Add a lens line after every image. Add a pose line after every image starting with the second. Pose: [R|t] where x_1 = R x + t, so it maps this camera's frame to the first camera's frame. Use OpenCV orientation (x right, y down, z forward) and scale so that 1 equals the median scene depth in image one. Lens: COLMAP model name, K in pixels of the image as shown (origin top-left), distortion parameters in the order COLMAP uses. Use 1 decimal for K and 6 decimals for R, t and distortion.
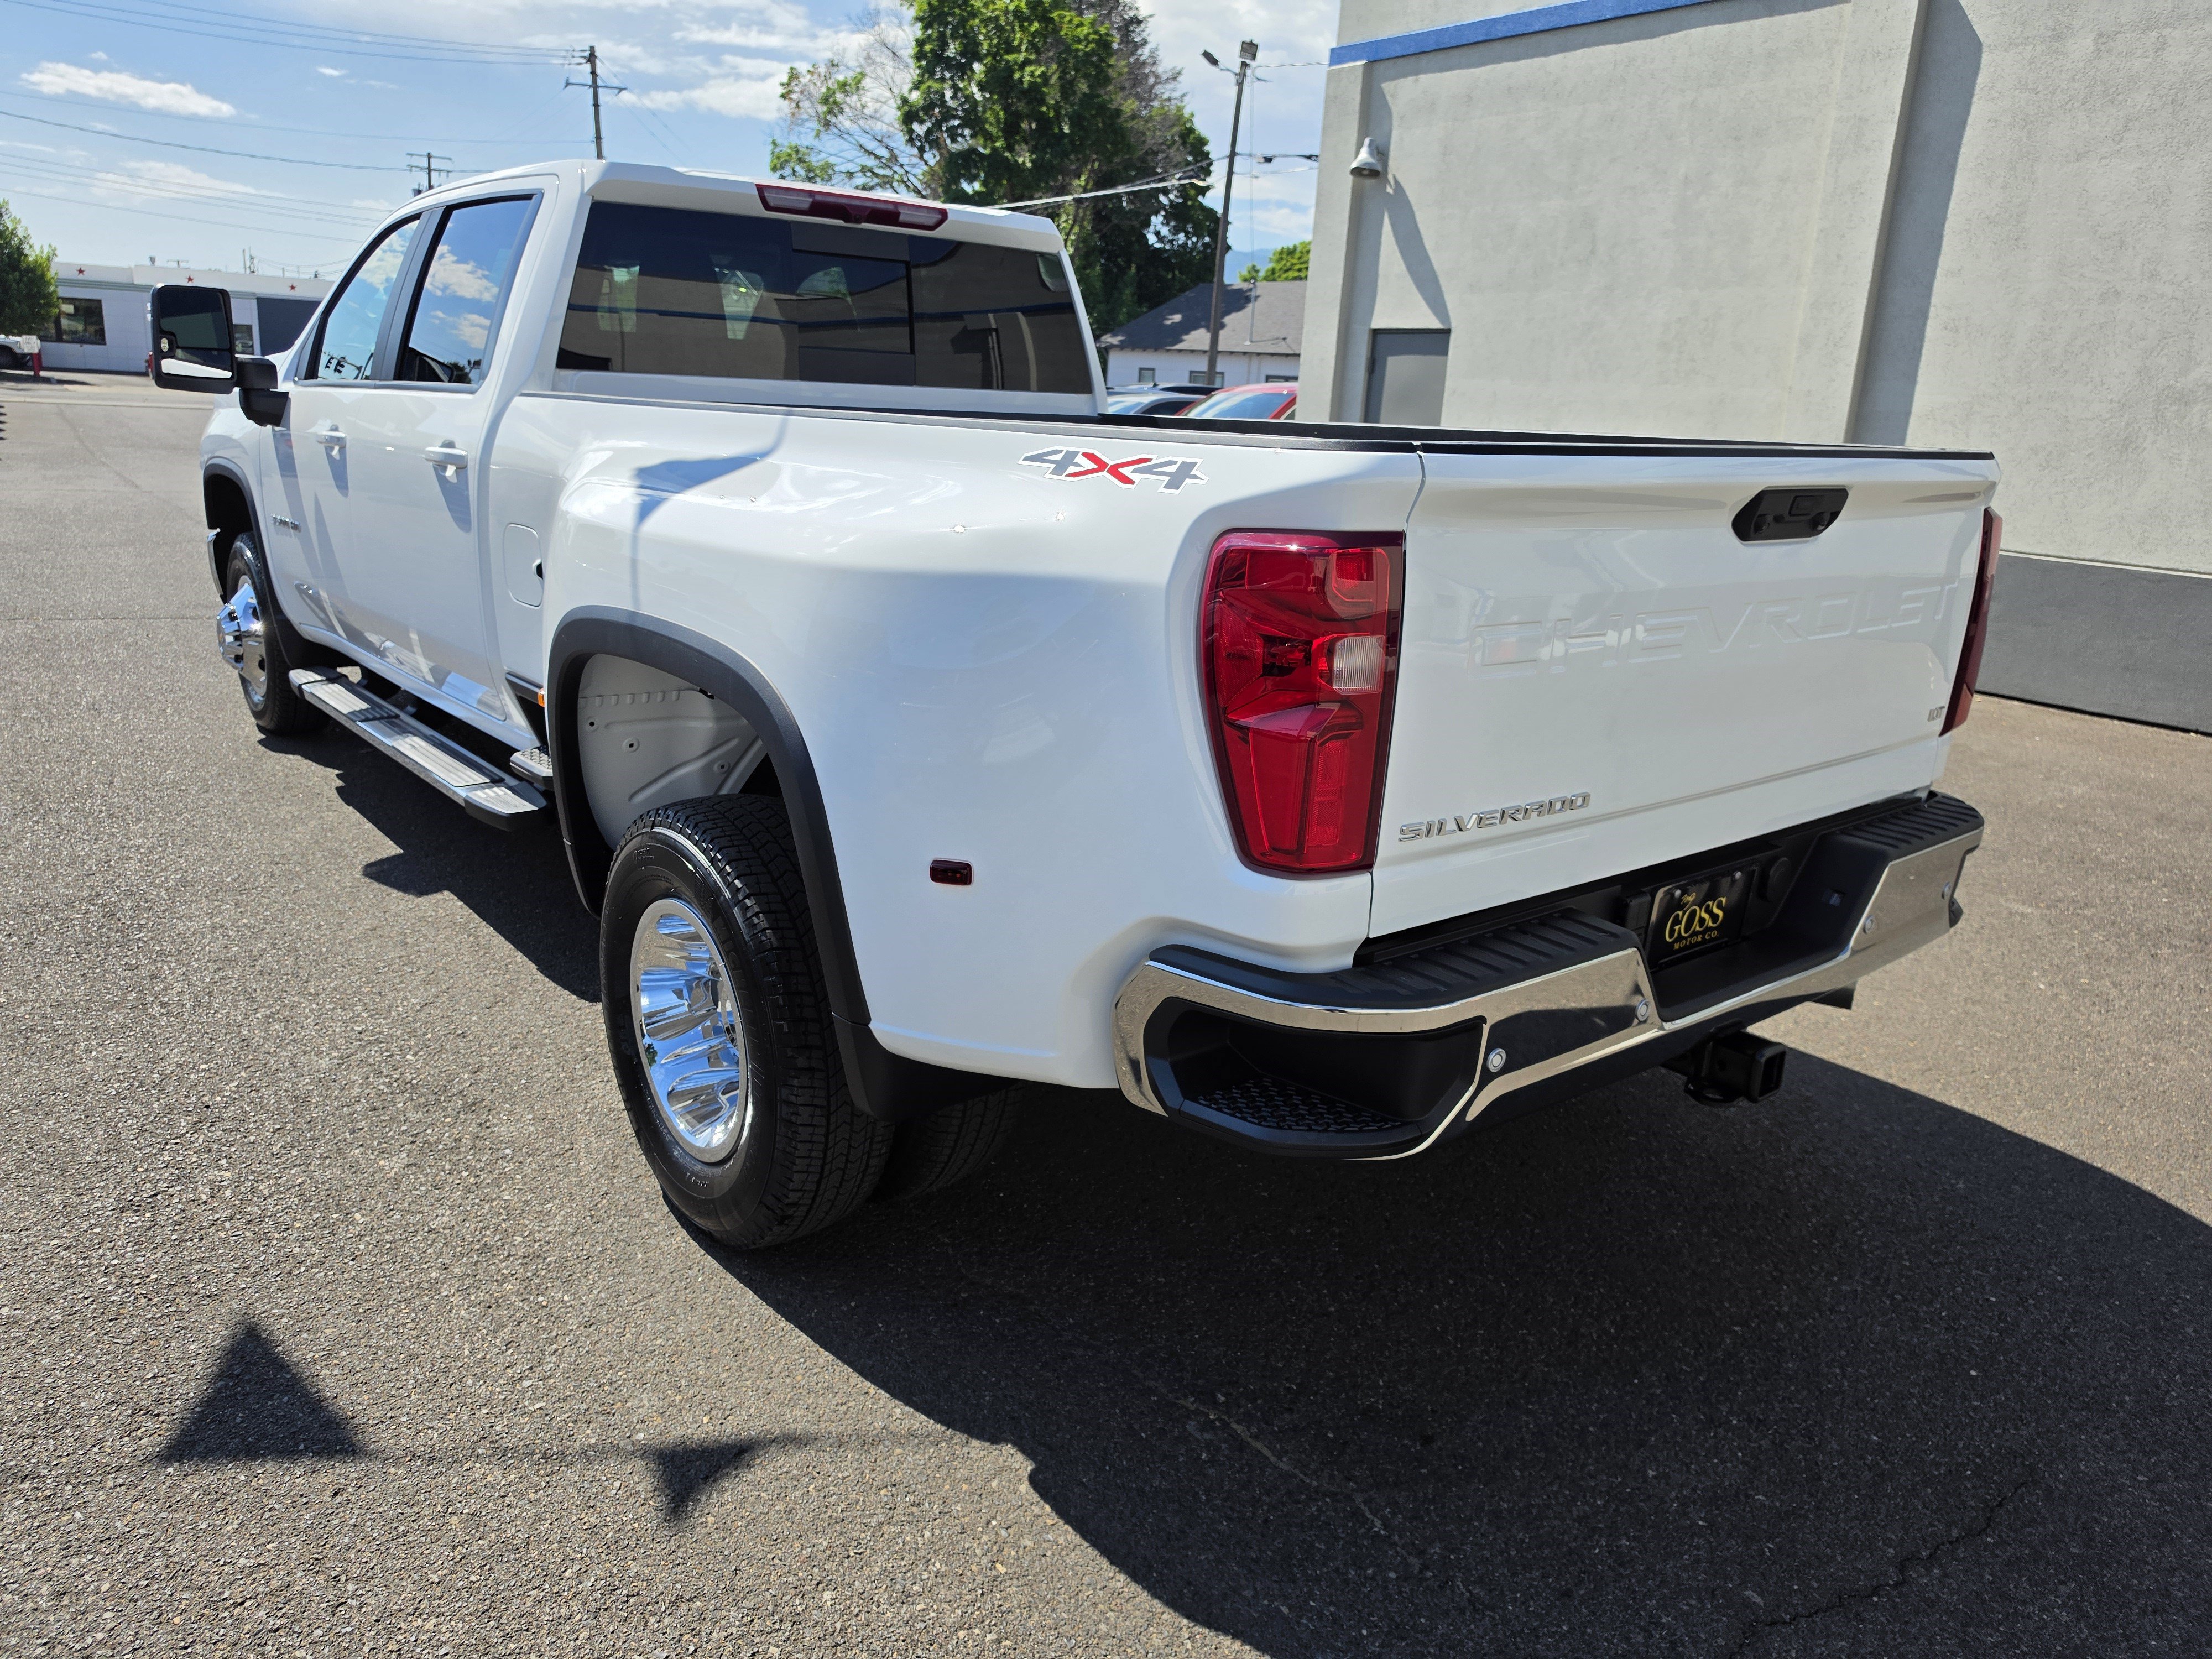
lens RADIAL K [[1585.4, 0, 1108.7], [0, 1585.4, 834.4], [0, 0, 1]] dist [0.005358, -0.005039]
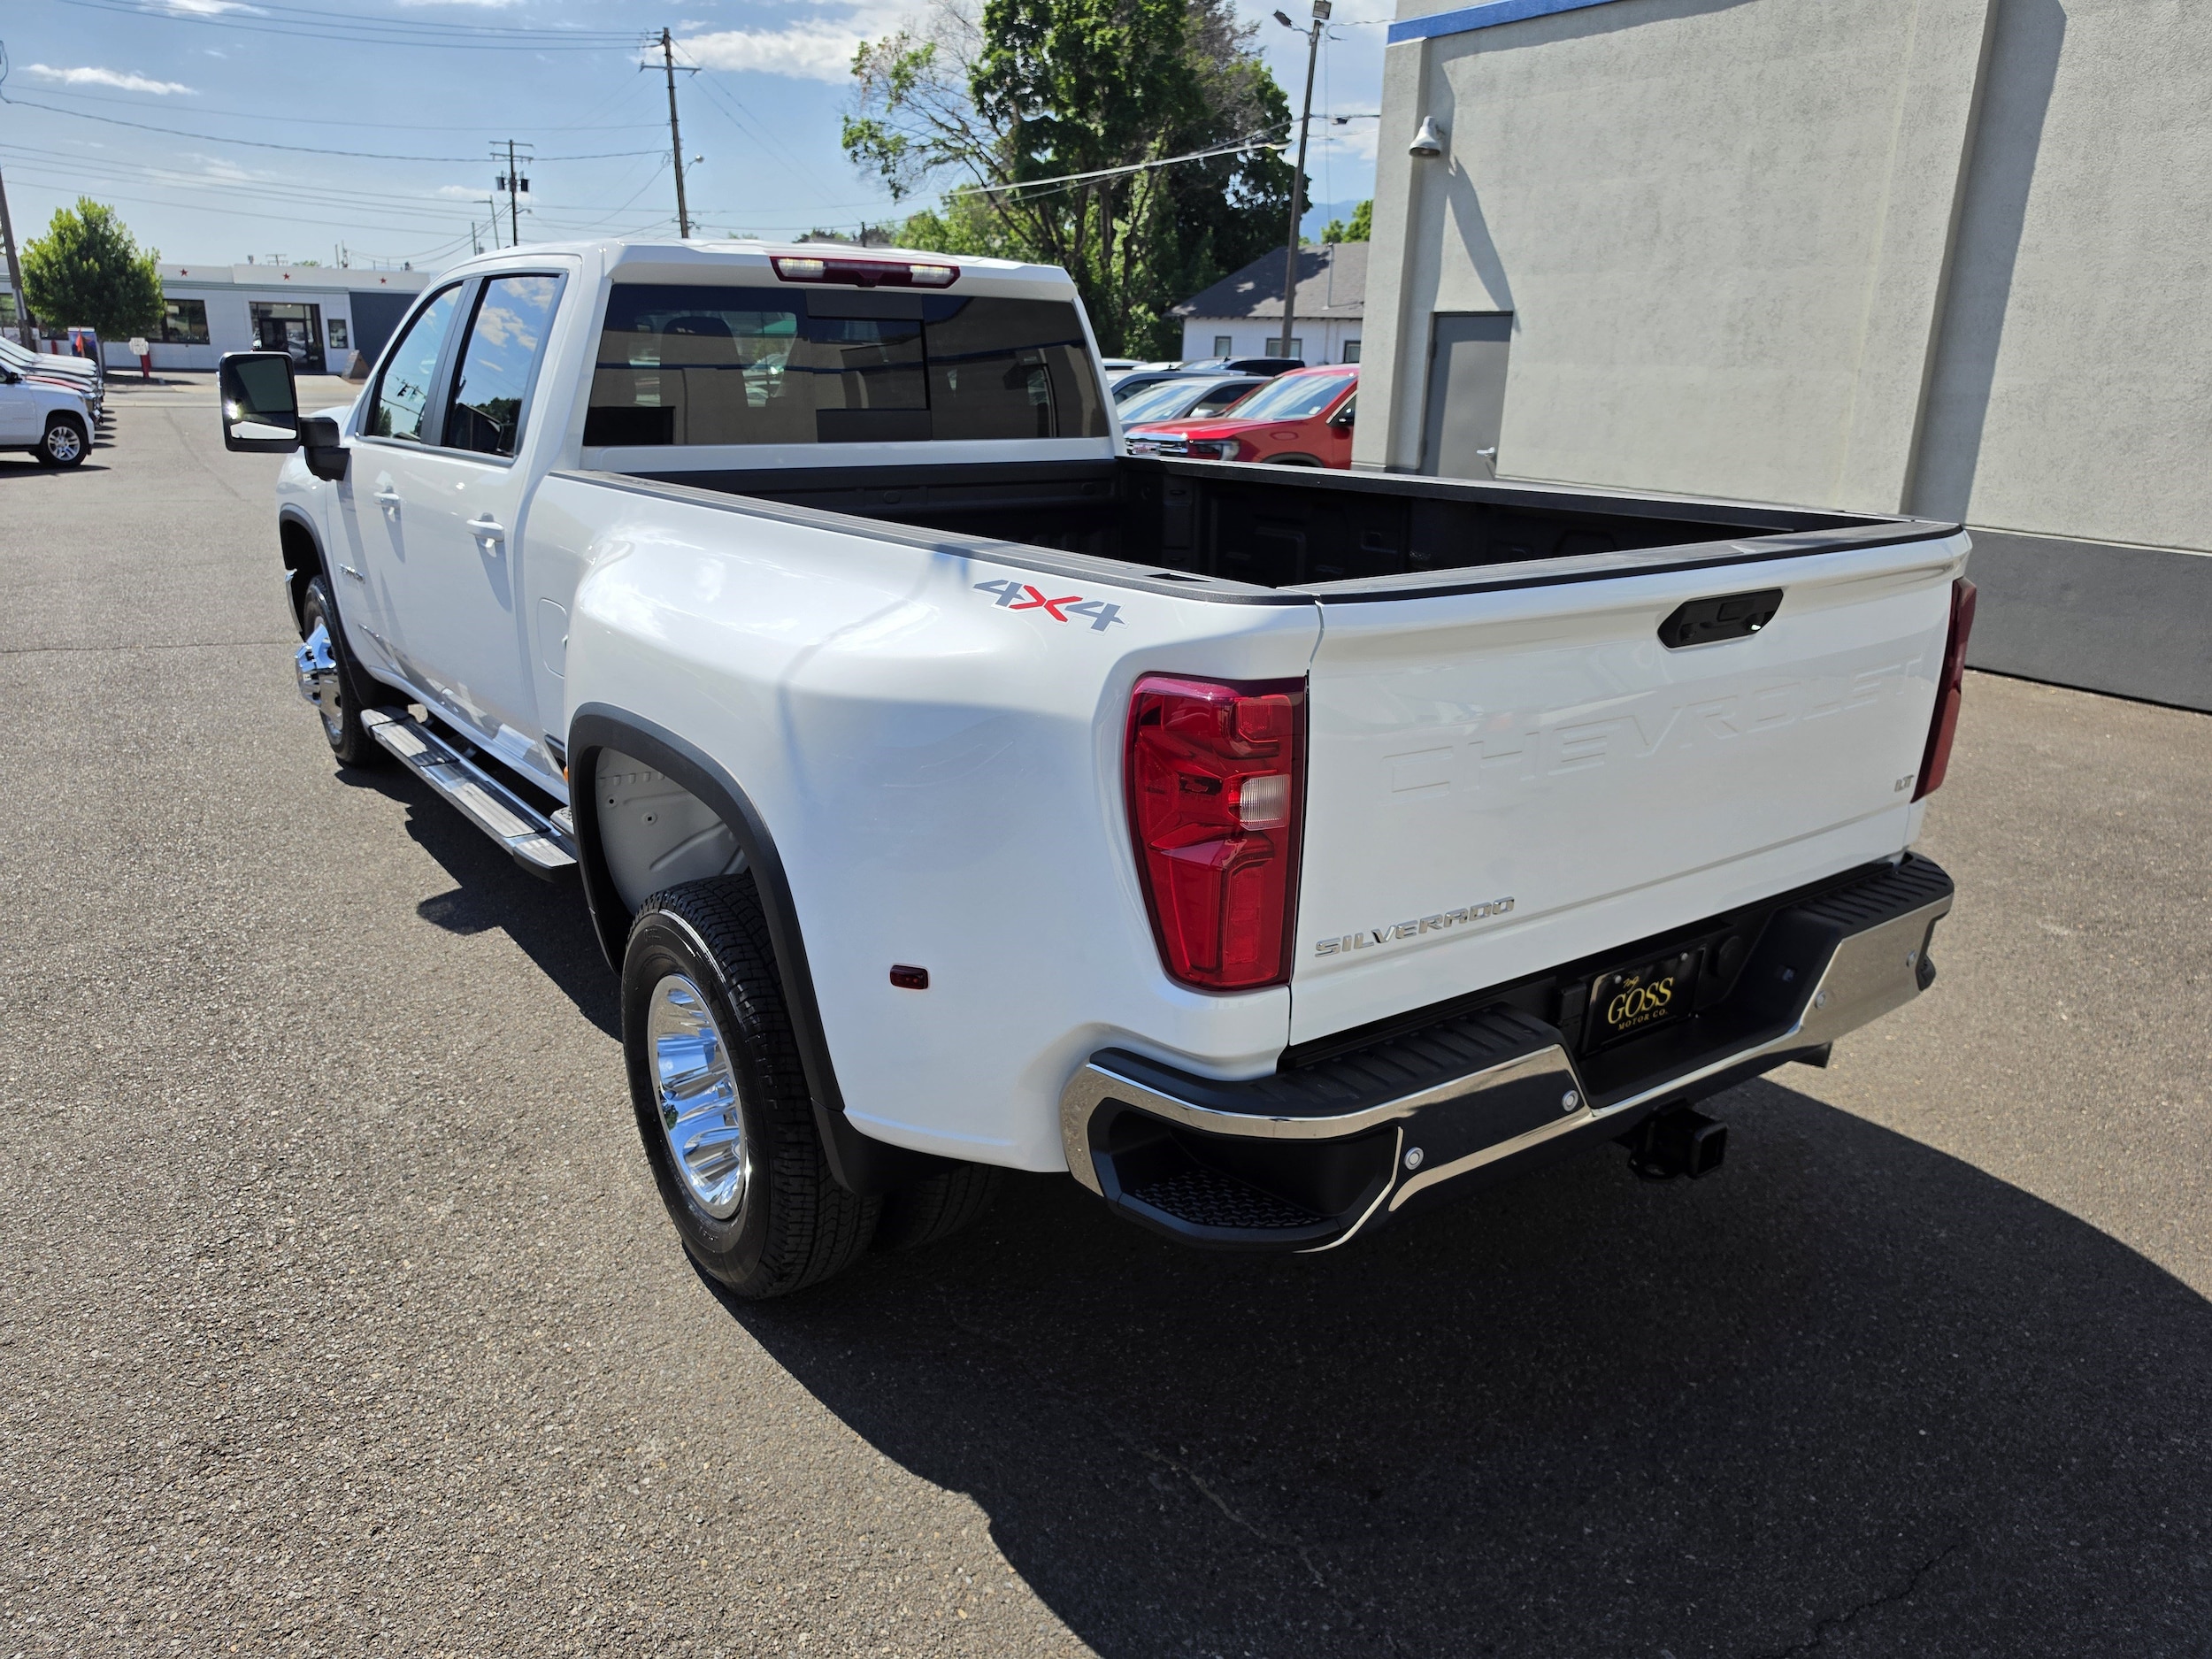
lens RADIAL K [[1590.1, 0, 1086.2], [0, 1590.1, 863.8], [0, 0, 1]] dist [0.002108, -0.003170]
pose [[0.997659, -0.008697, -0.067832, 0.064546], [0.011141, 0.999299, 0.035745, -0.062038], [0.067473, -0.036417, 0.997056, -0.045548]]
